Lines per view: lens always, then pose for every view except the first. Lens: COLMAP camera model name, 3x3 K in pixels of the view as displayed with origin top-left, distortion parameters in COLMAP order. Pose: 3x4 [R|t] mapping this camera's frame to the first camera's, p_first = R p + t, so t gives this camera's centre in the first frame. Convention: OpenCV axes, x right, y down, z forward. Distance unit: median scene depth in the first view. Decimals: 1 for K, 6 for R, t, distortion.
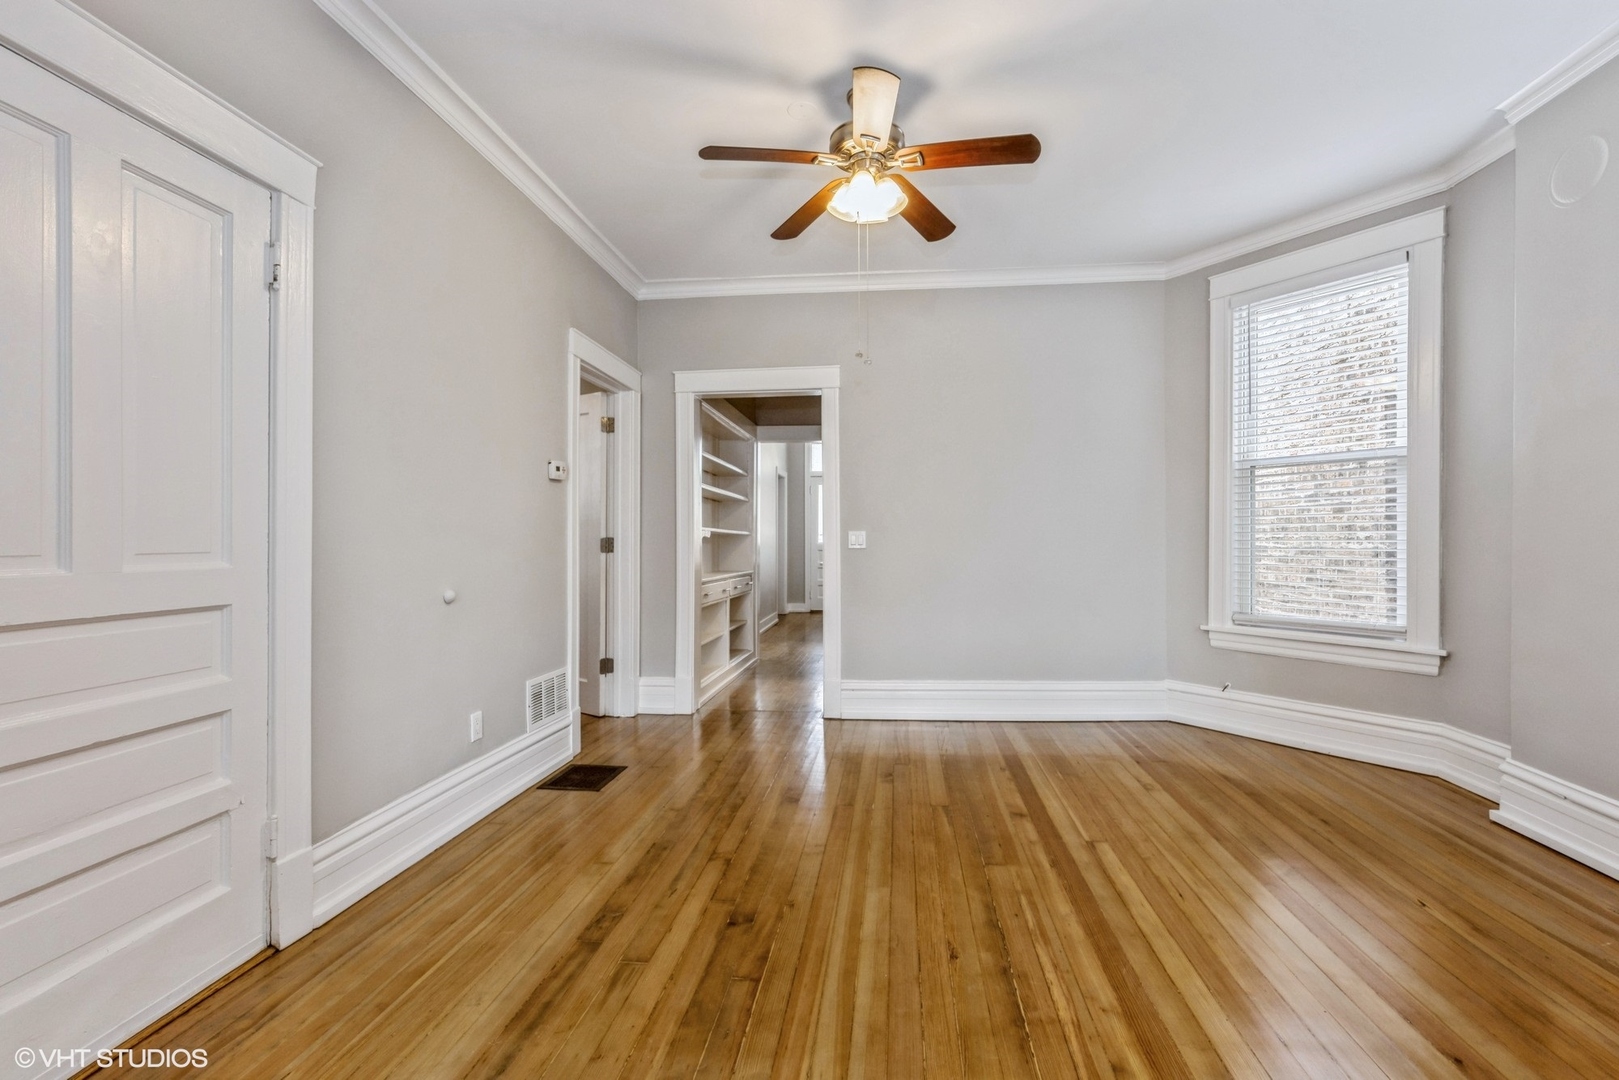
lens RADIAL K [[721.4, 0, 843.2], [0, 721.4, 539.1], [0, 0, 1]] dist [-0.000645, -0.000349]
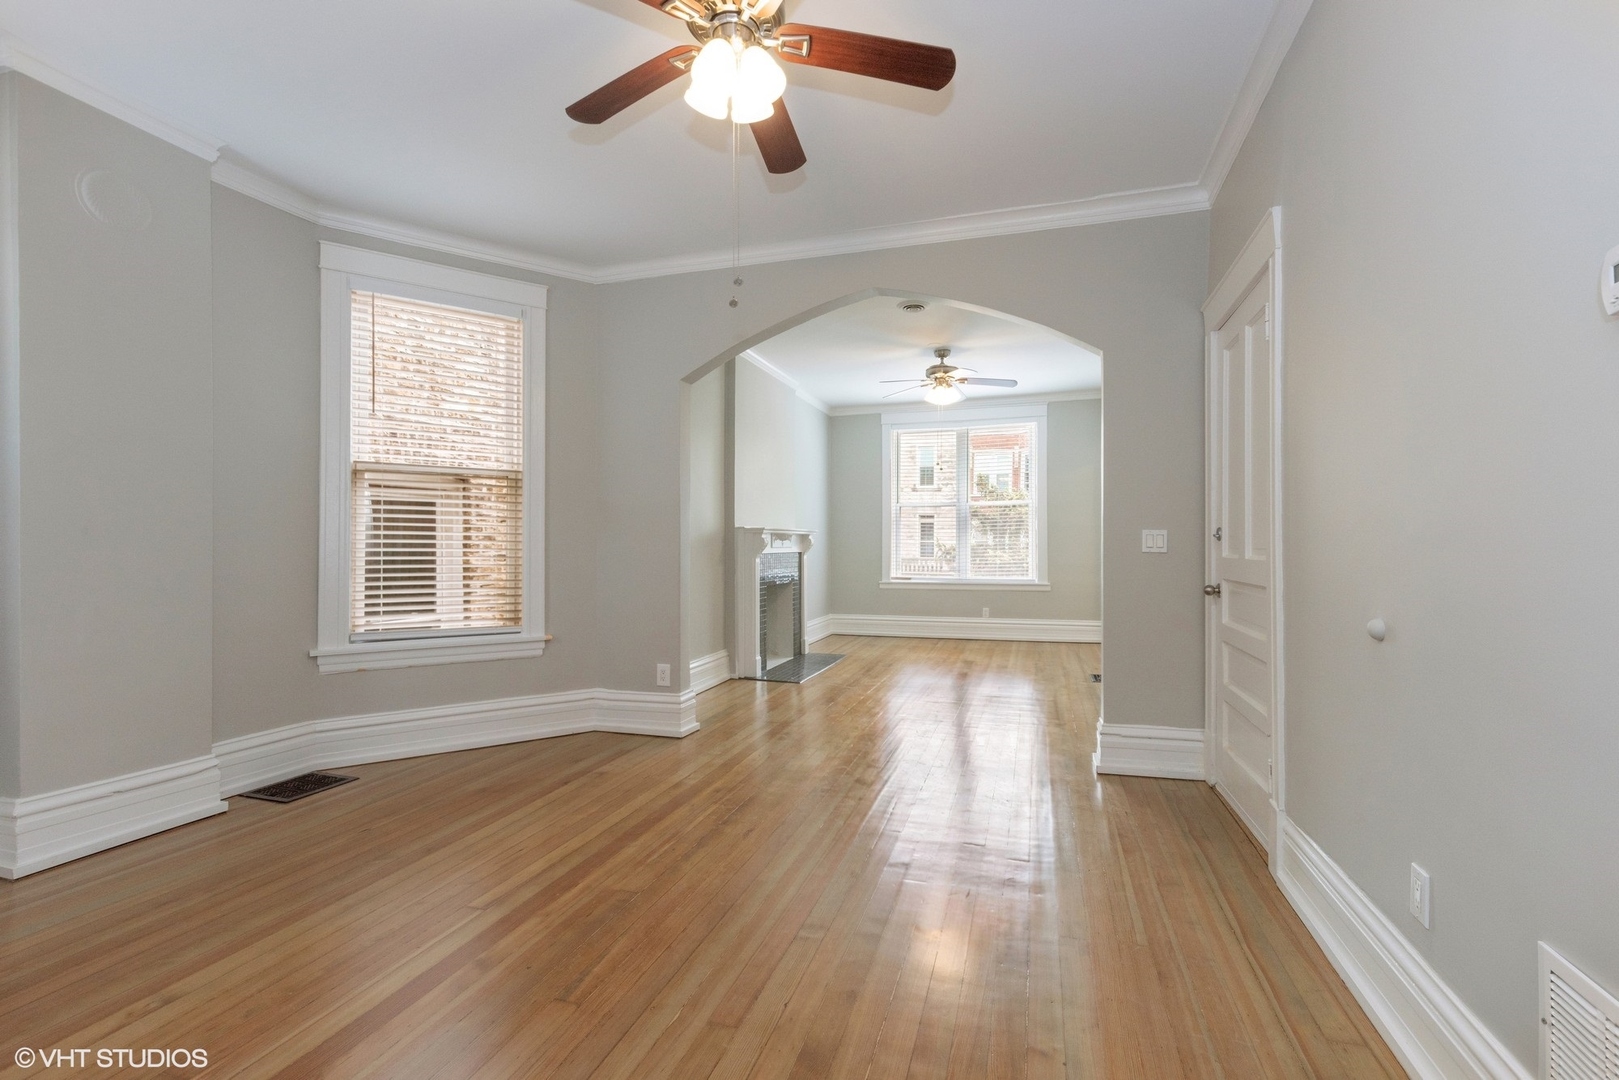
lens RADIAL K [[721.4, 0, 843.2], [0, 721.4, 539.1], [0, 0, 1]] dist [-0.000645, -0.000349]
pose [[-0.983208, 0.007860, 0.182322, -0.236466], [0.006426, 0.999944, -0.008452, 0.006996], [-0.182378, -0.007138, -0.983203, 1.892519]]
